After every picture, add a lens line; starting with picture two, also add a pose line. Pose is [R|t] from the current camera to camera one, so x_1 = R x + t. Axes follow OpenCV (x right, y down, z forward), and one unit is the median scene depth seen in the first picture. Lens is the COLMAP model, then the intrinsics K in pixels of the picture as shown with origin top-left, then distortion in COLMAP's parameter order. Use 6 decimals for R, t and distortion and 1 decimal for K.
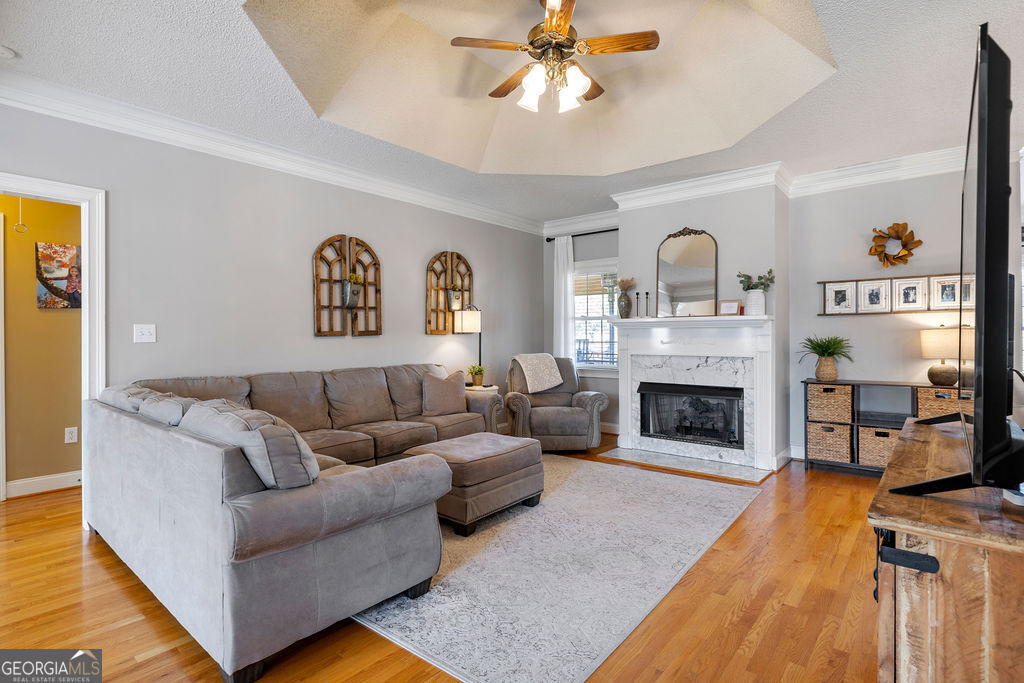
lens RADIAL K [[503.8, 0, 512.0], [0, 503.8, 341.5], [0, 0, 1]] dist [0.002443, 0.000575]
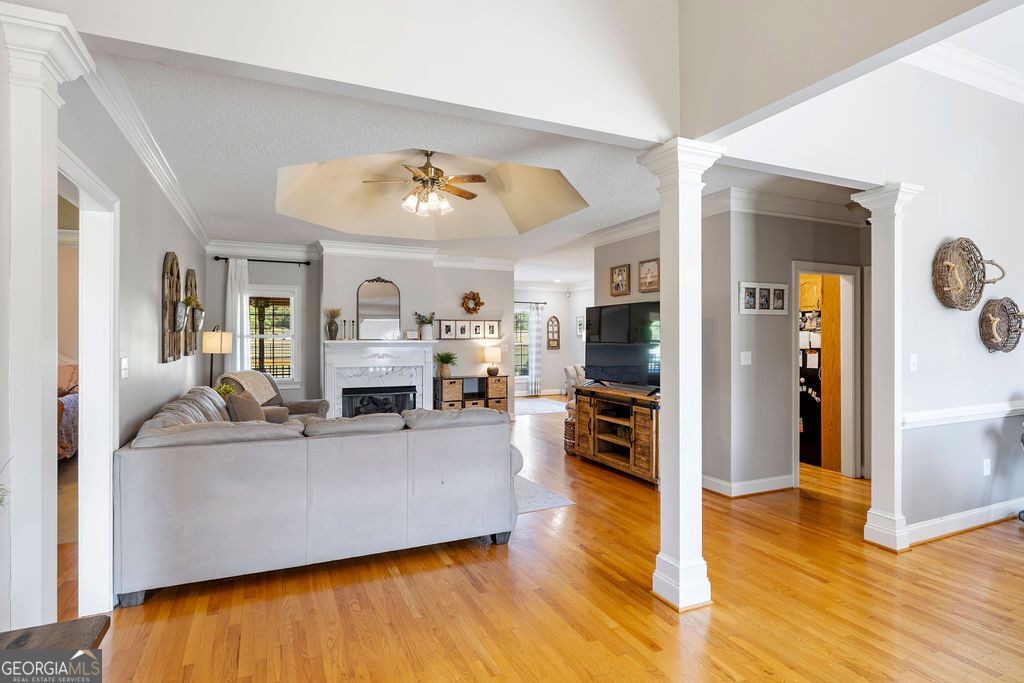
lens RADIAL K [[539.4, 0, 512.0], [0, 539.4, 341.5], [0, 0, 1]] dist [-0.001315, 0.000088]
pose [[0.430021, 0.004438, 0.902808, -0.972233], [0.015664, 0.999801, -0.012375, -0.019754], [-0.902683, 0.019463, 0.429866, 0.002547]]
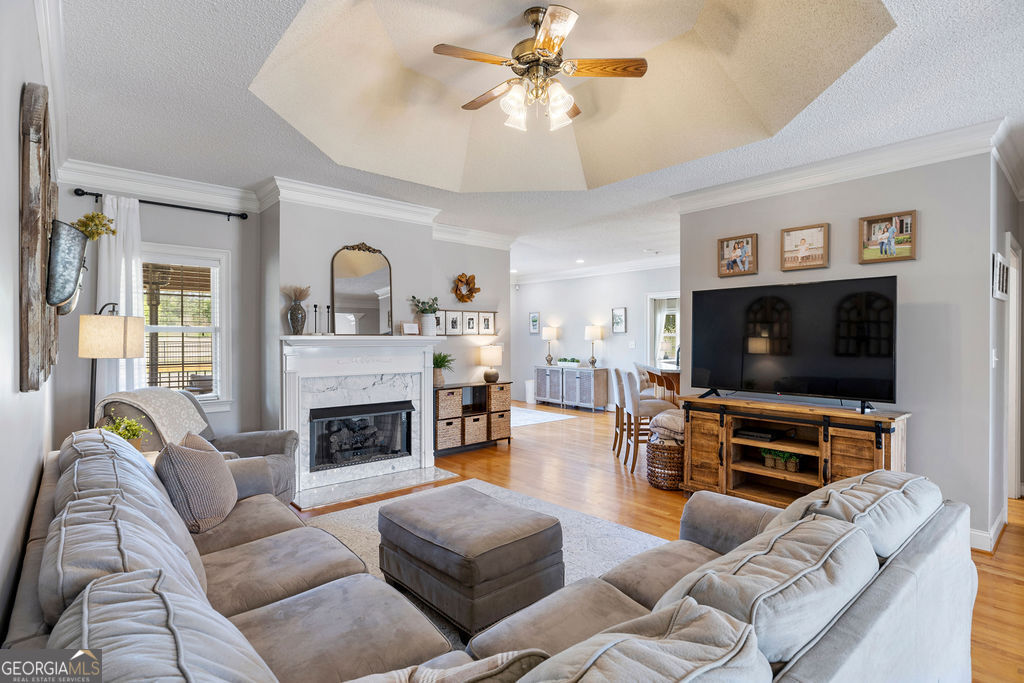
lens RADIAL K [[503.8, 0, 512.0], [0, 503.8, 341.5], [0, 0, 1]] dist [0.002443, 0.000575]
pose [[0.156083, 0.004422, 0.987734, -0.632372], [0.019640, 0.999778, -0.007579, -0.024960], [-0.987549, 0.020582, 0.155961, 0.631262]]
